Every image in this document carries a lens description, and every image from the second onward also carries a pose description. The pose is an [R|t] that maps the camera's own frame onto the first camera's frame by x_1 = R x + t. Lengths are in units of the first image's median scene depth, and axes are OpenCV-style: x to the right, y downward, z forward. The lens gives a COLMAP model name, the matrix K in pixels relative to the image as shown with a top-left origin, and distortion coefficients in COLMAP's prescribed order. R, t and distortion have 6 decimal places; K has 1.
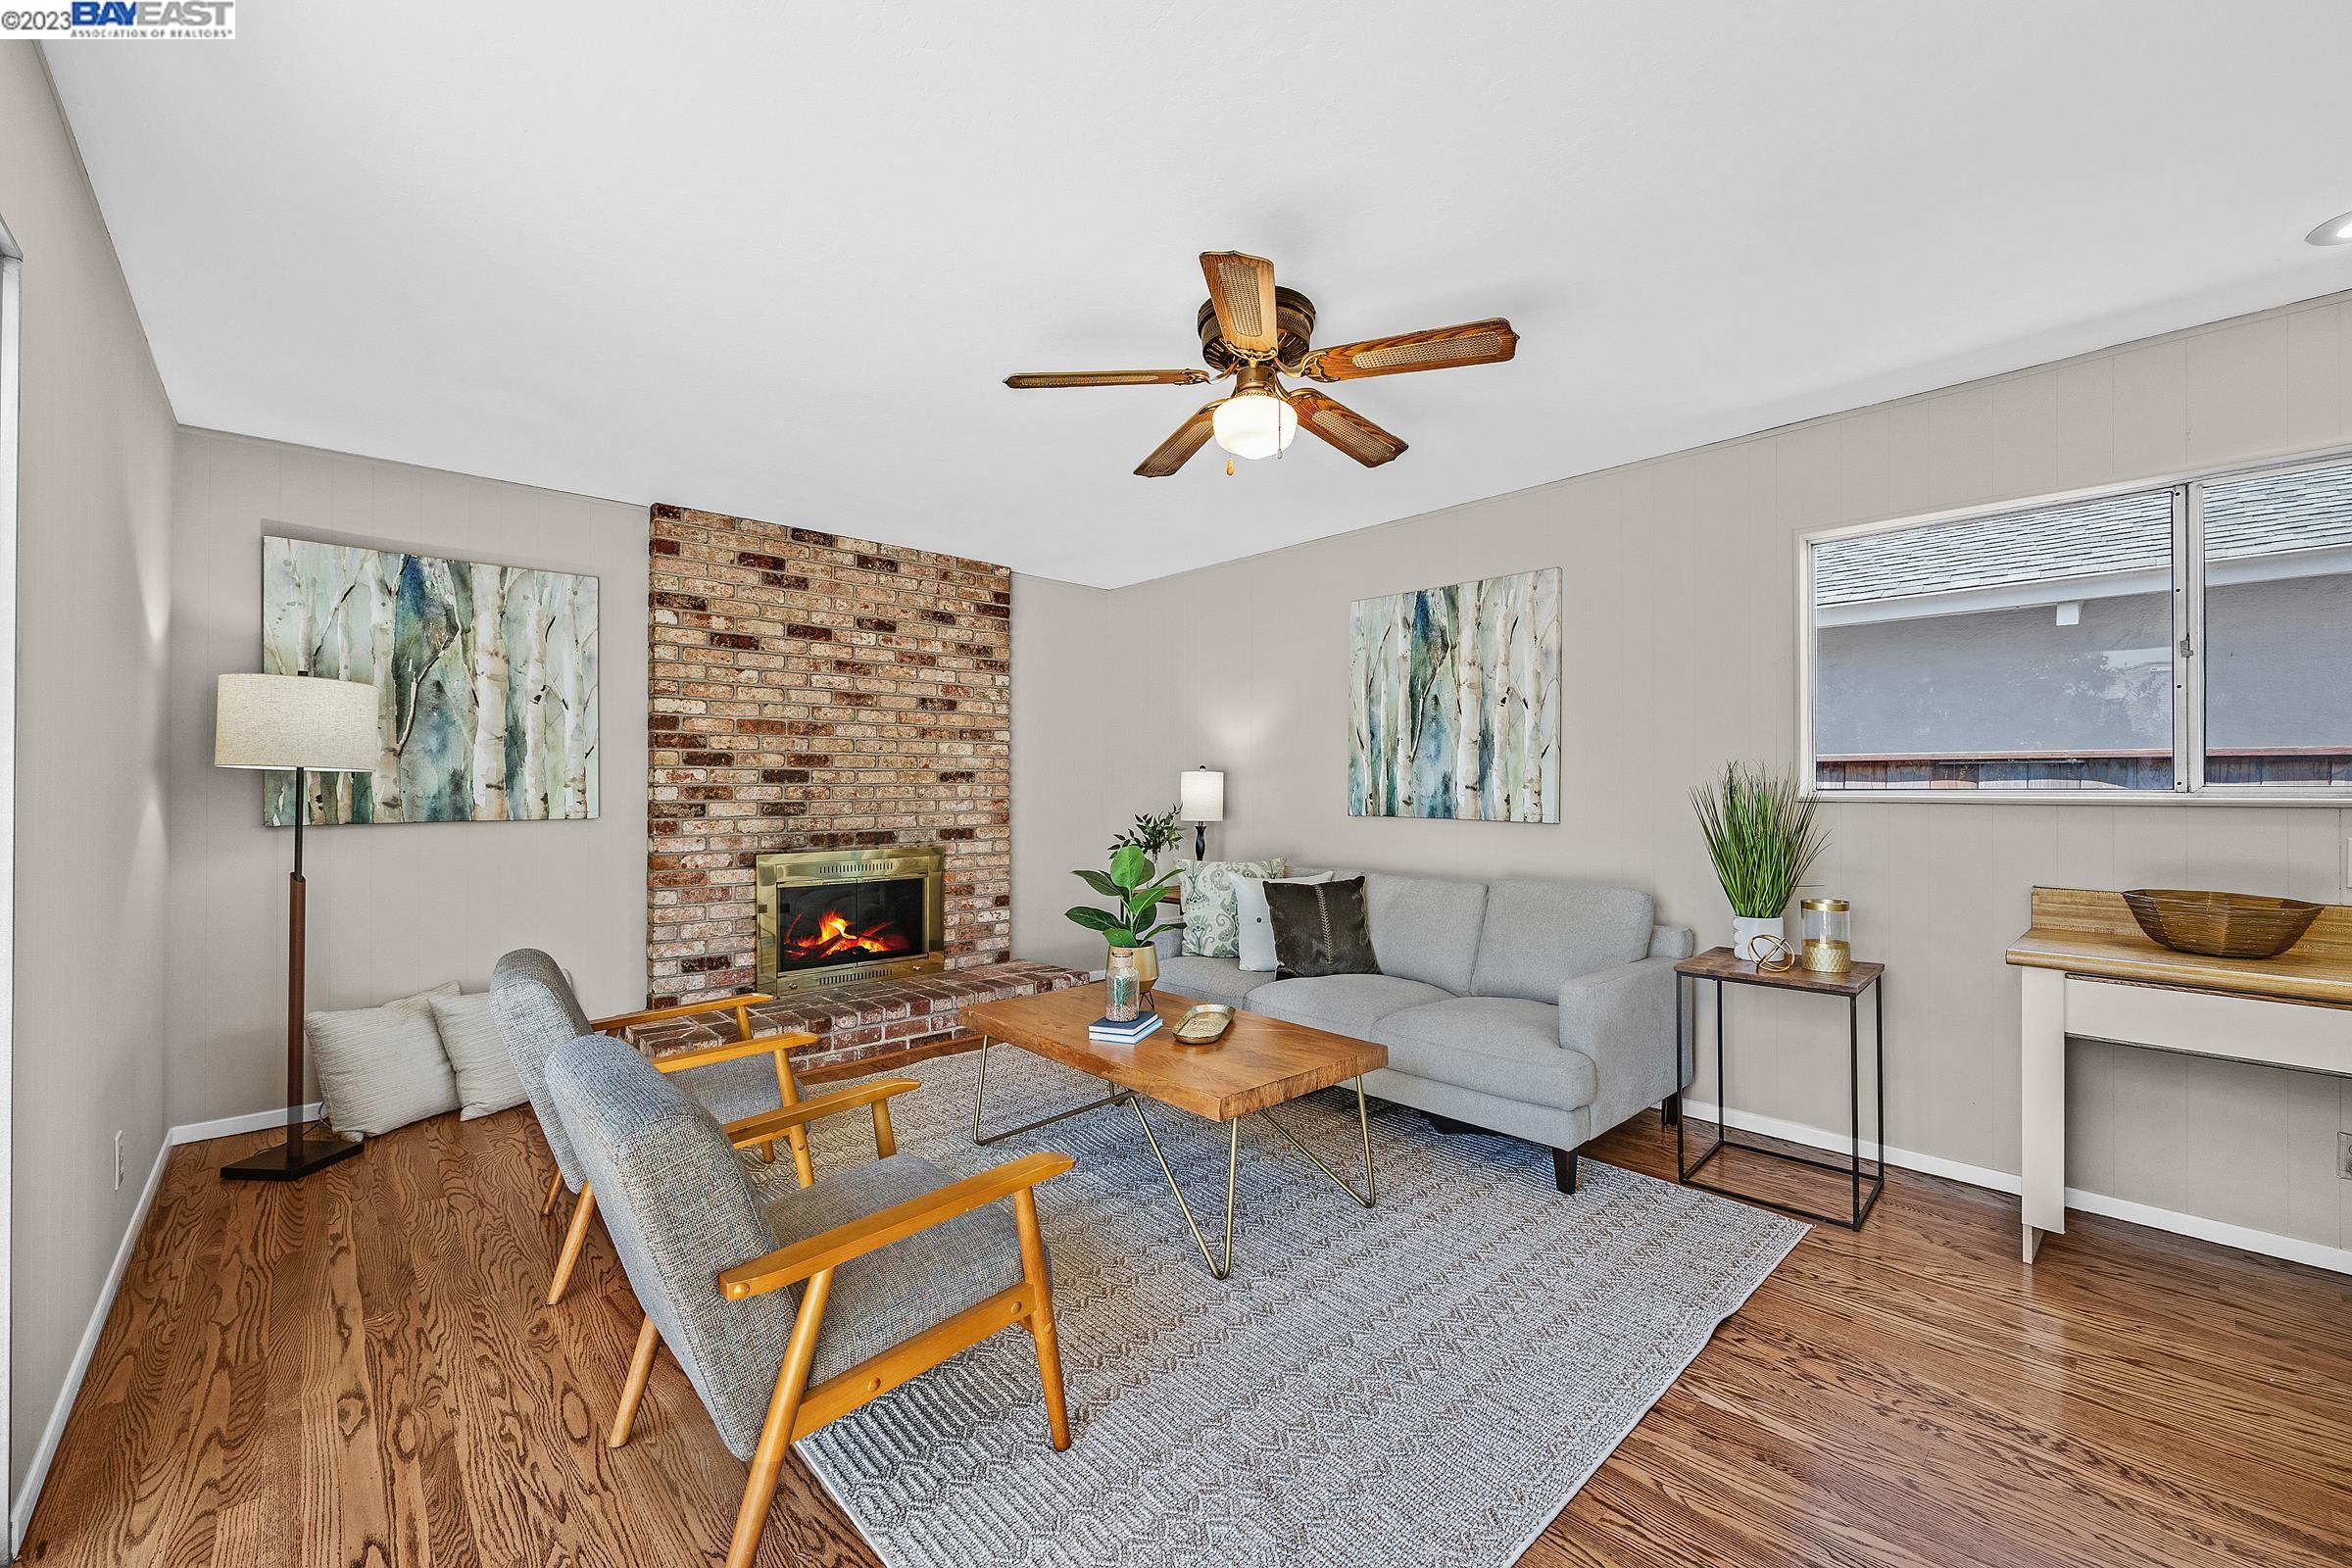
lens RADIAL K [[944.7, 0, 1176.0], [0, 944.7, 784.0], [0, 0, 1]] dist [-0.000624, 0.000772]
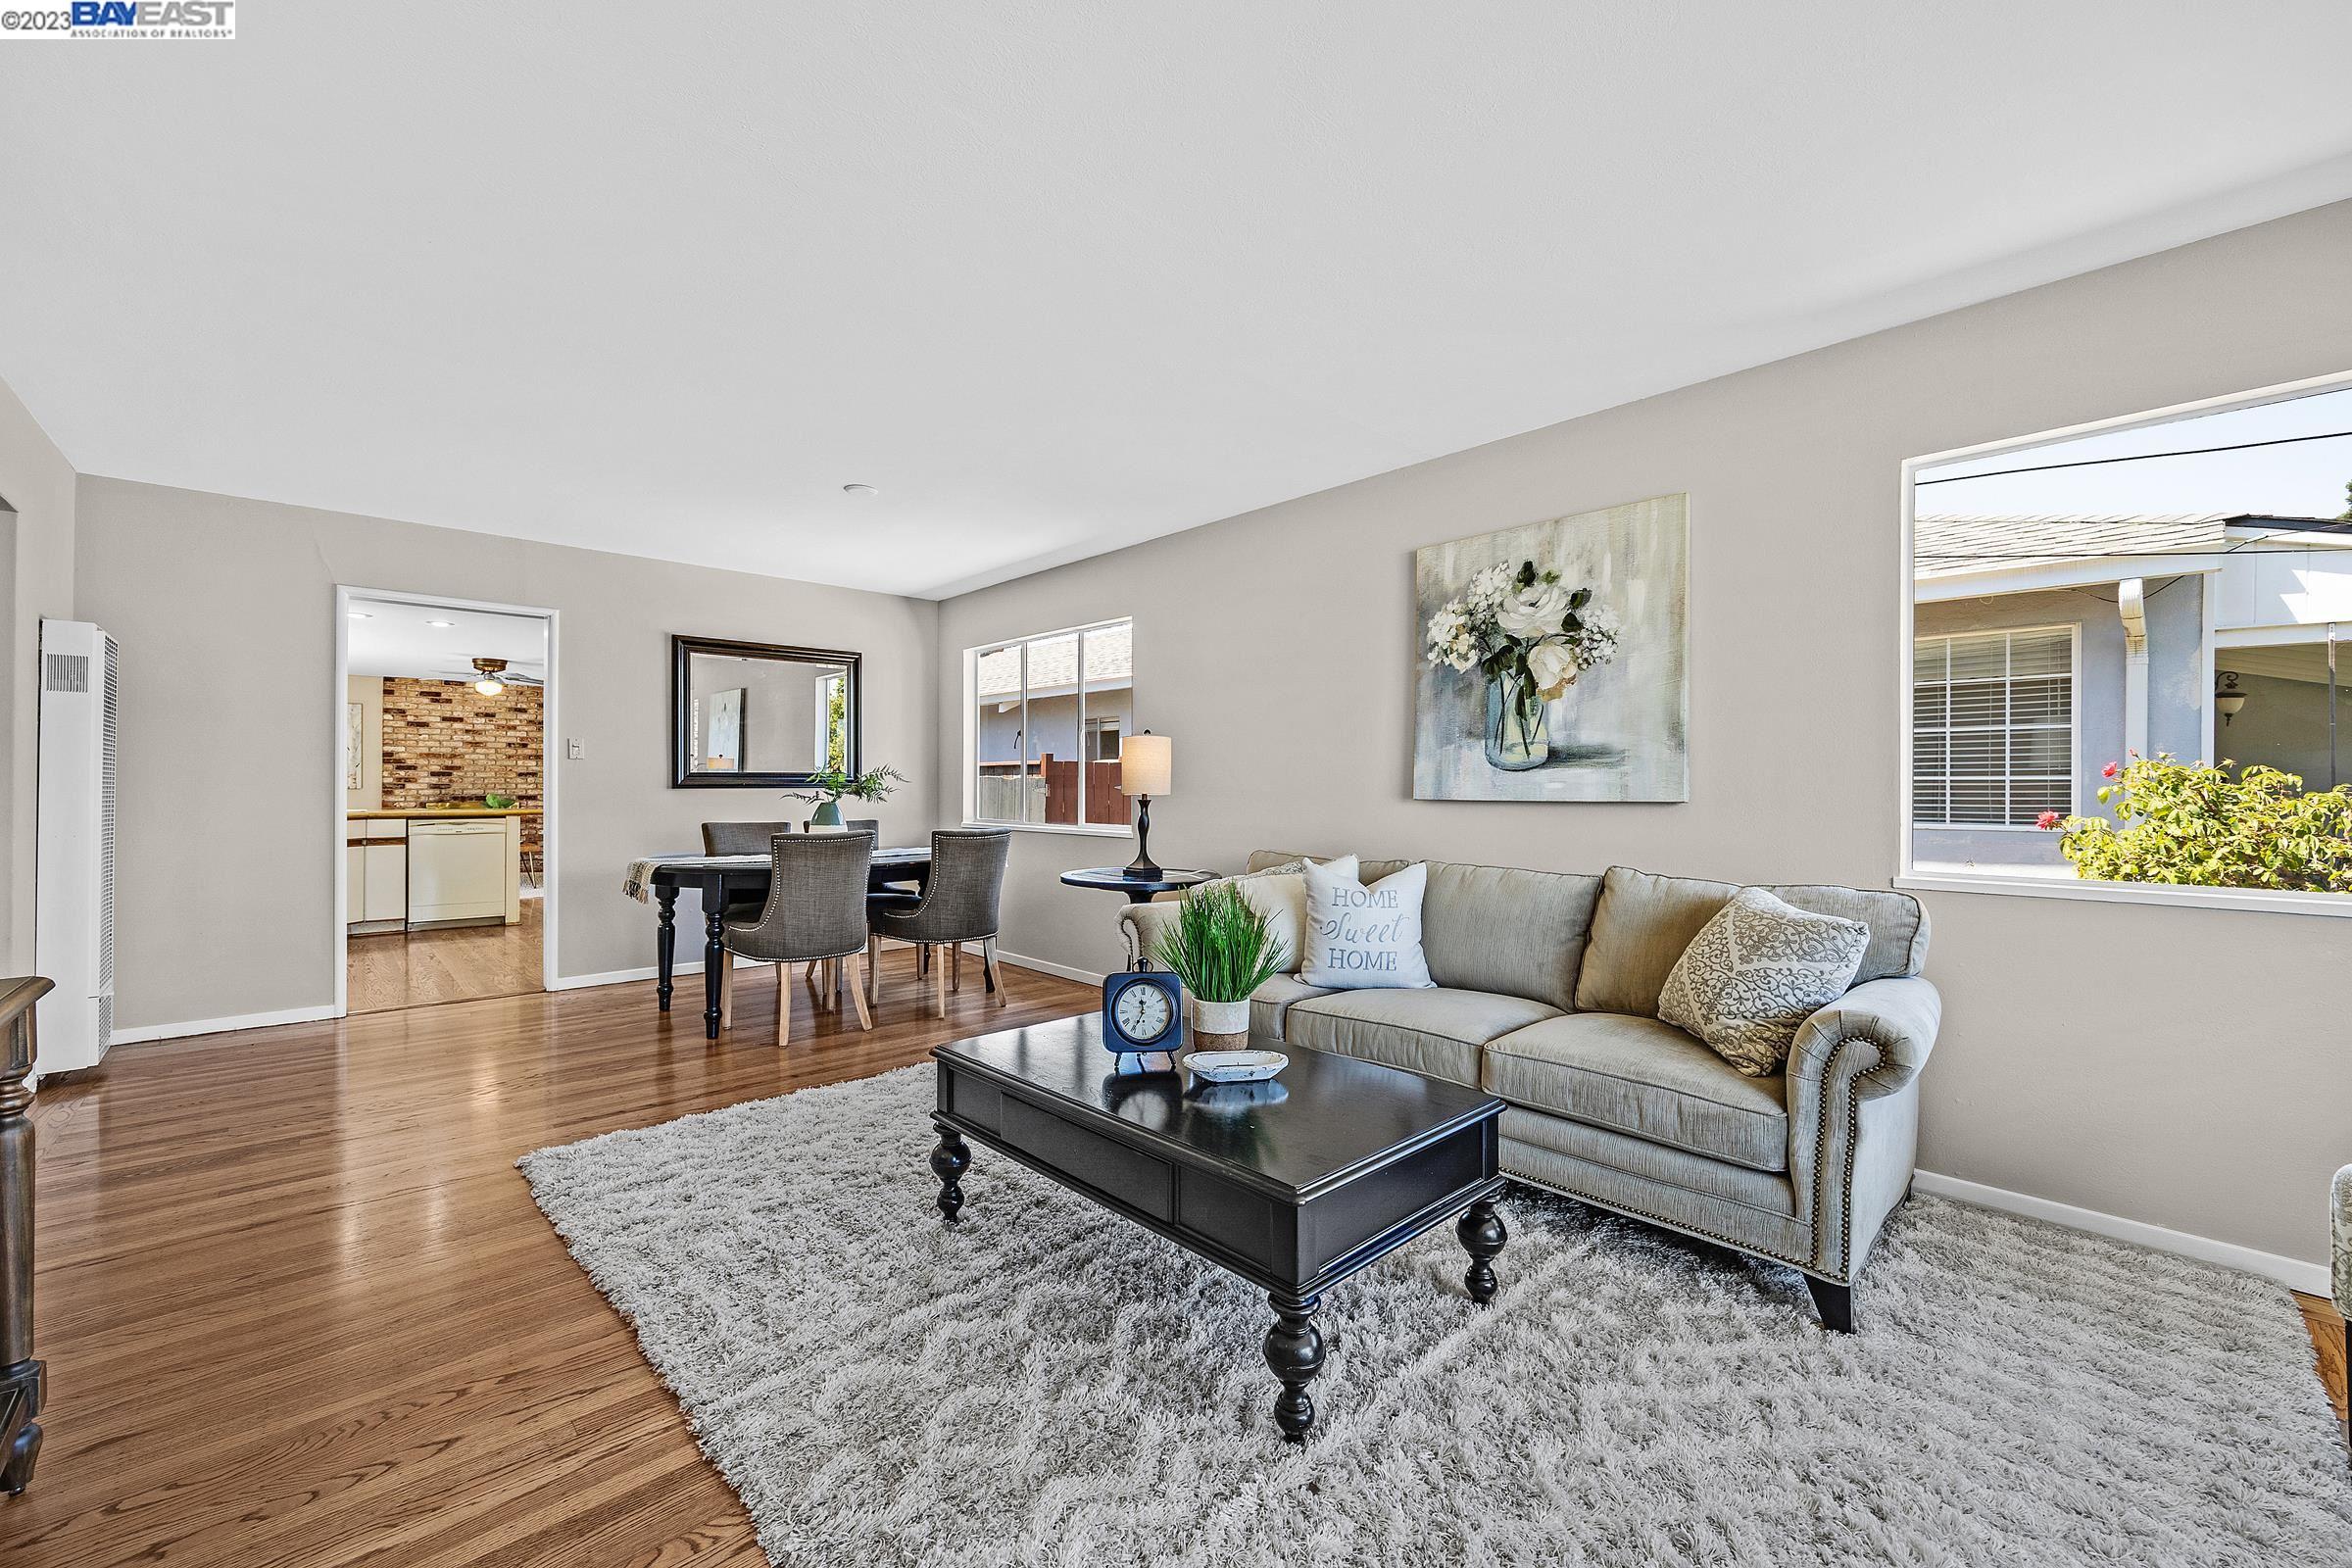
lens RADIAL K [[944.7, 0, 1176.0], [0, 944.7, 784.0], [0, 0, 1]] dist [-0.000624, 0.000772]
pose [[0.999989, 0.002766, 0.003843, 1.657894], [-0.002766, 0.999996, 0.000164, 0.014018], [-0.003842, -0.000175, 0.999993, -1.680852]]
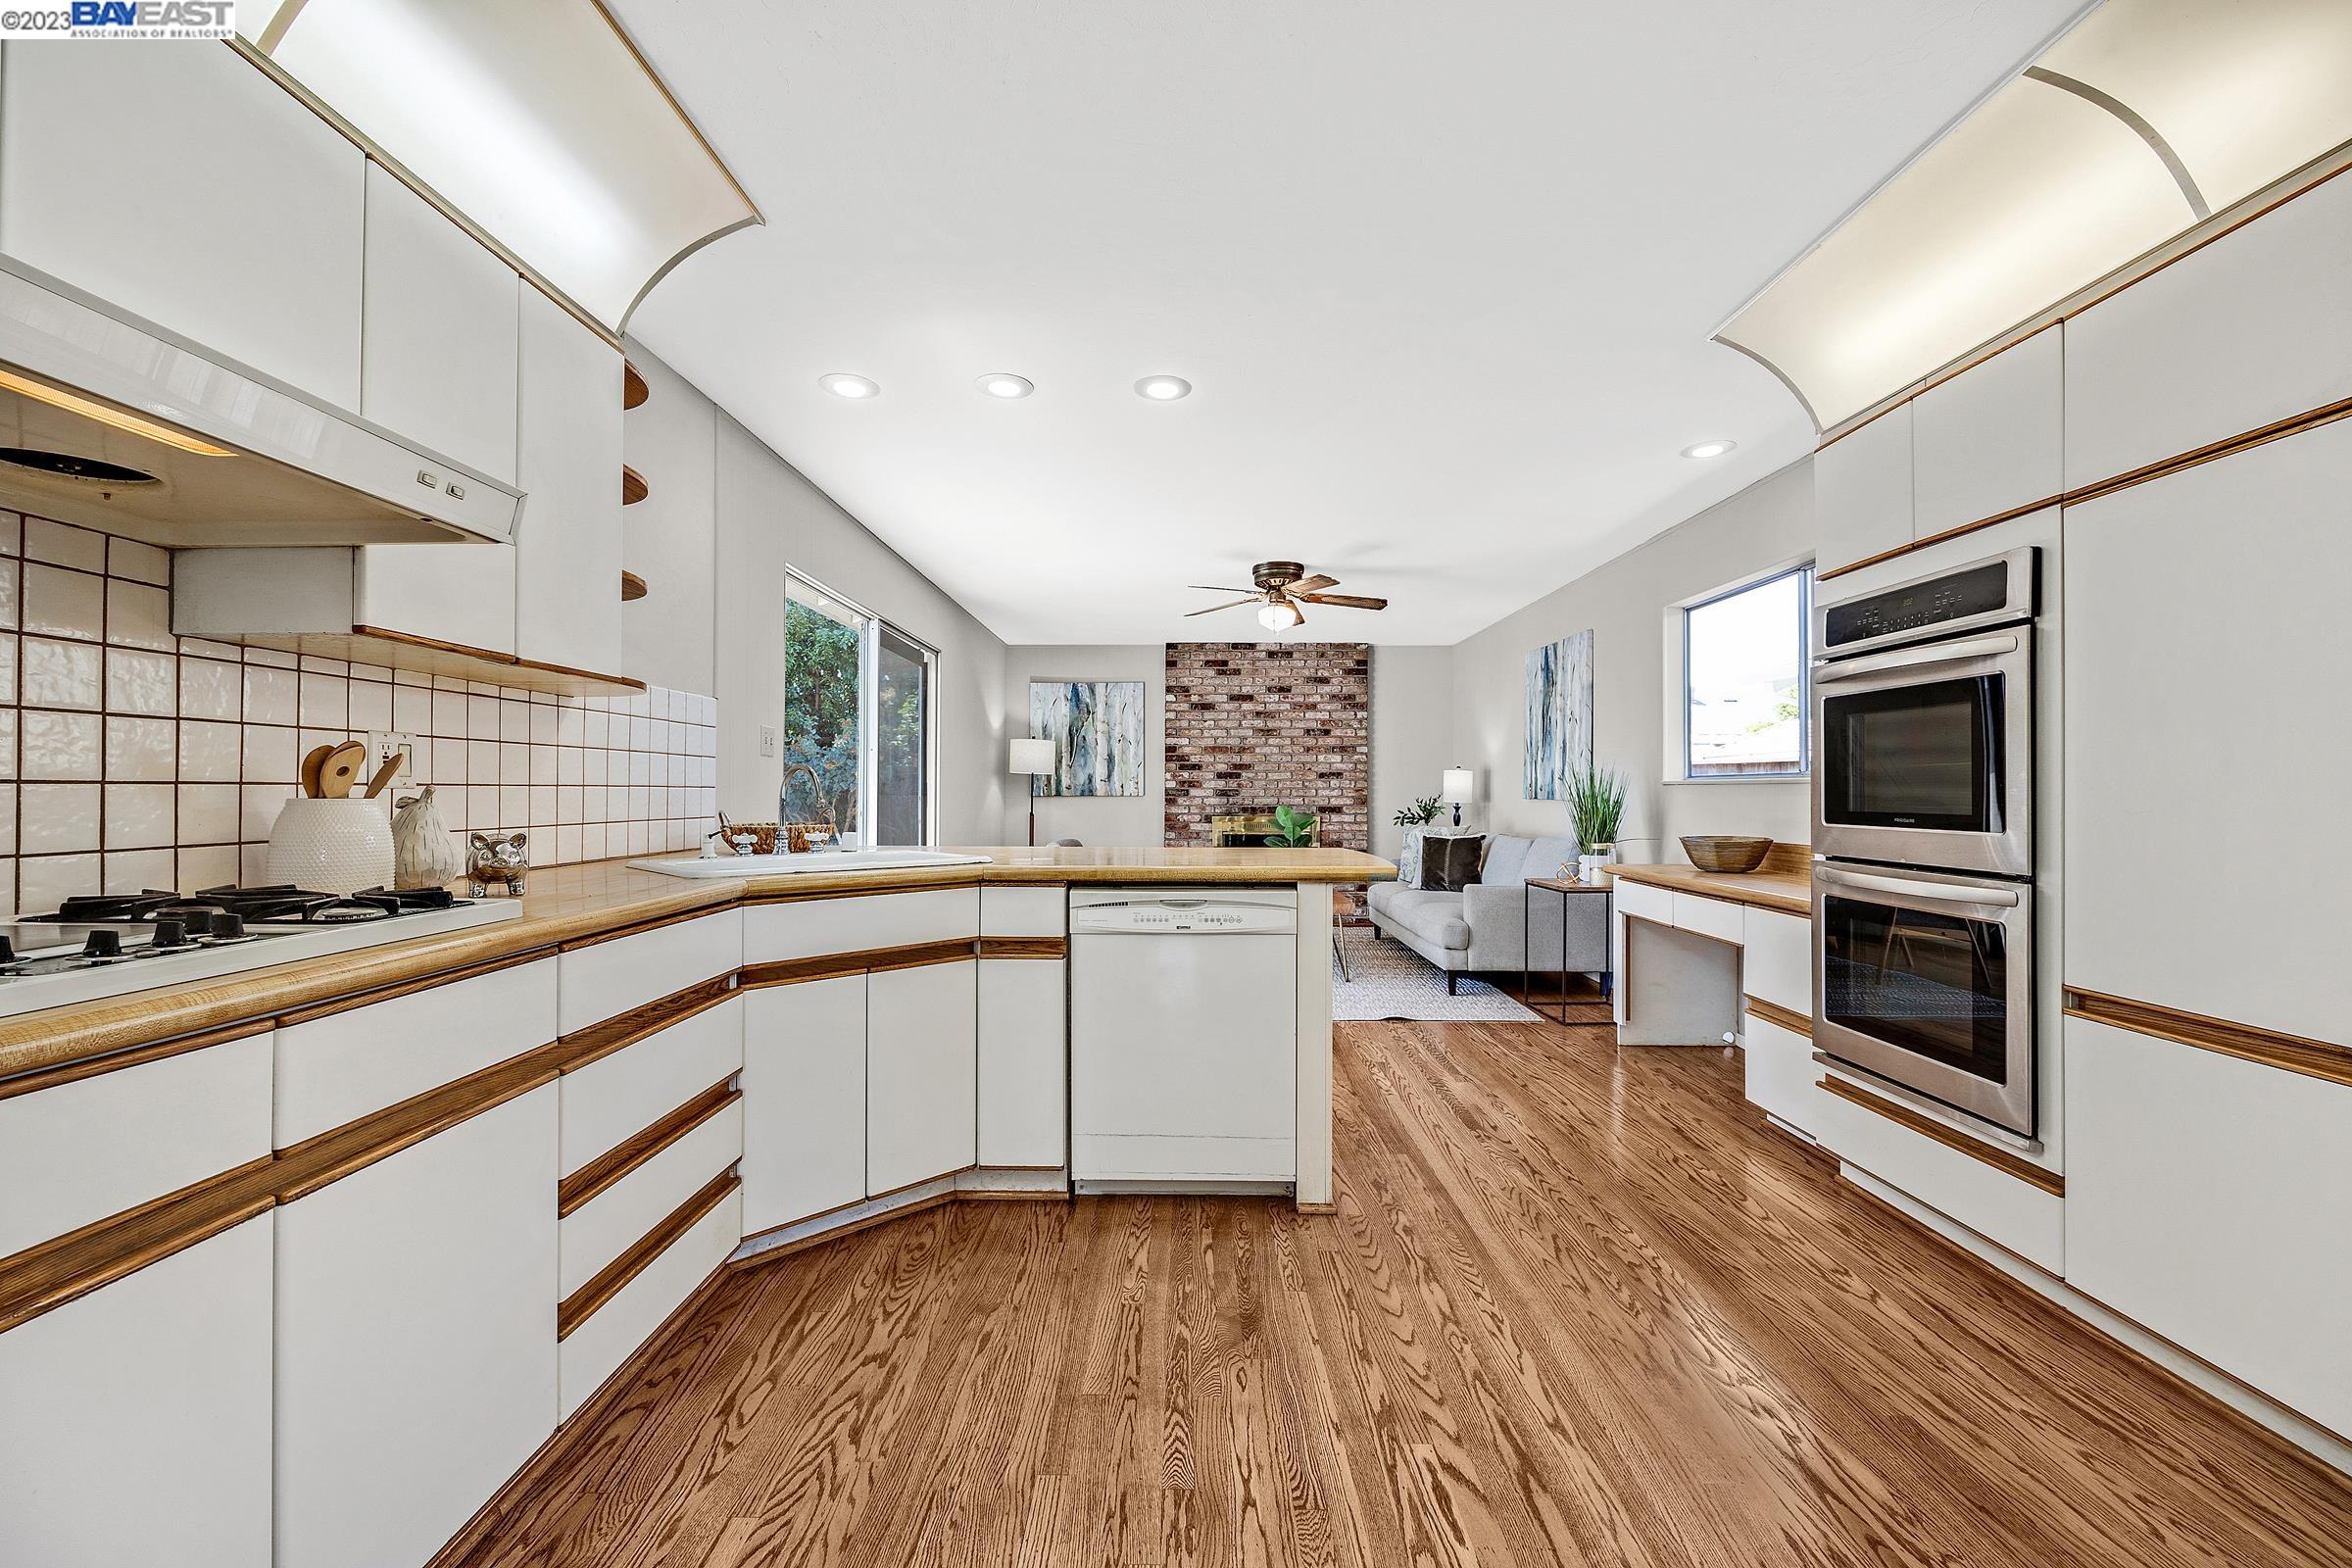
lens RADIAL K [[944.7, 0, 1176.0], [0, 944.7, 784.0], [0, 0, 1]] dist [-0.000624, 0.000772]
pose [[0.731259, -0.003117, -0.682093, 0.799854], [-0.000433, 0.999987, -0.005034, 0.018559], [0.682100, 0.003976, 0.731248, -0.452186]]
